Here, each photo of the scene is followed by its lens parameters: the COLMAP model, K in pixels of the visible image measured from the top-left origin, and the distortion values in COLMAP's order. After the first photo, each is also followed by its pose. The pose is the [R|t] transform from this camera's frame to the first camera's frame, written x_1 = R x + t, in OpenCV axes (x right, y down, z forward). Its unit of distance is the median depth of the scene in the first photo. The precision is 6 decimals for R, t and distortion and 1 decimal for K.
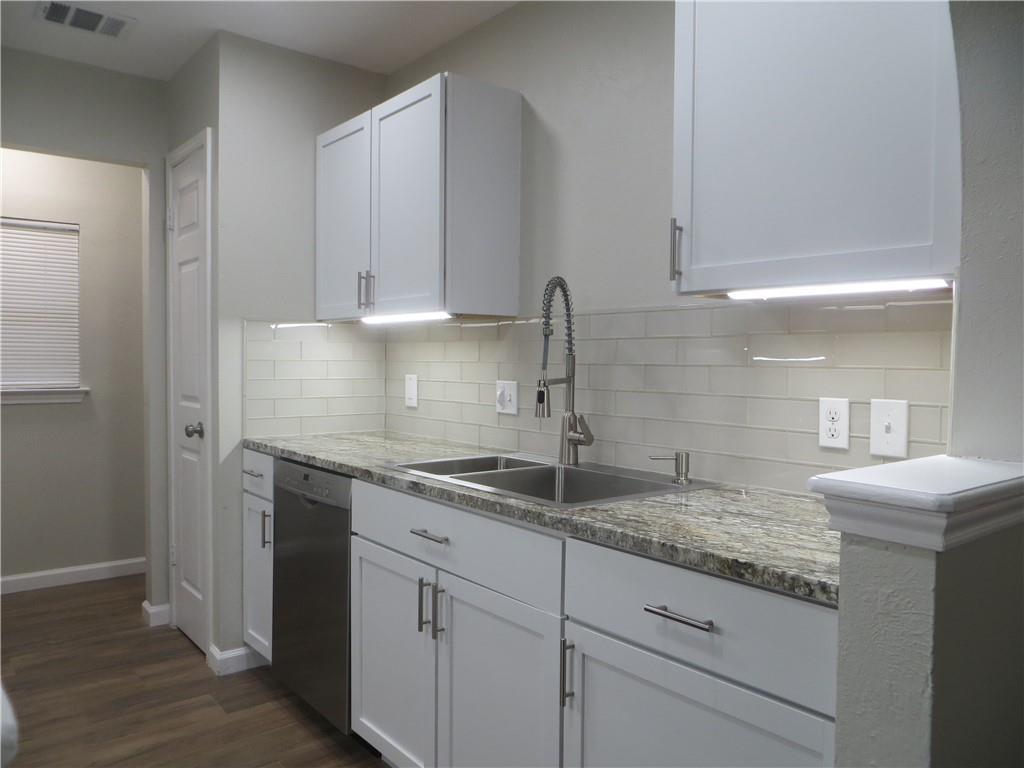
lens RADIAL K [[767.5, 0, 503.0], [0, 767.5, 383.6], [0, 0, 1]] dist [-0.014657, 0.005533]
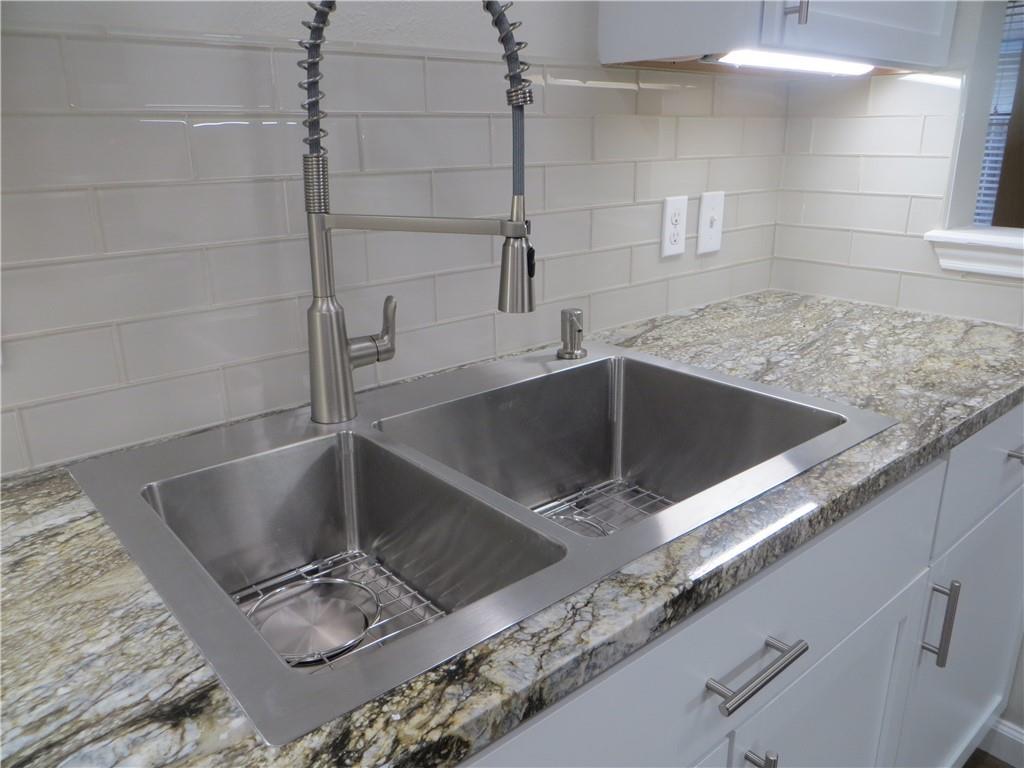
lens RADIAL K [[767.5, 0, 511.3], [0, 767.5, 383.8], [0, 0, 1]] dist [-0.014657, 0.005533]
pose [[-0.026171, -0.321372, 0.946591, -0.280373], [0.046512, 0.945499, 0.322287, -0.043527], [-0.998575, 0.052463, -0.009797, 0.781000]]
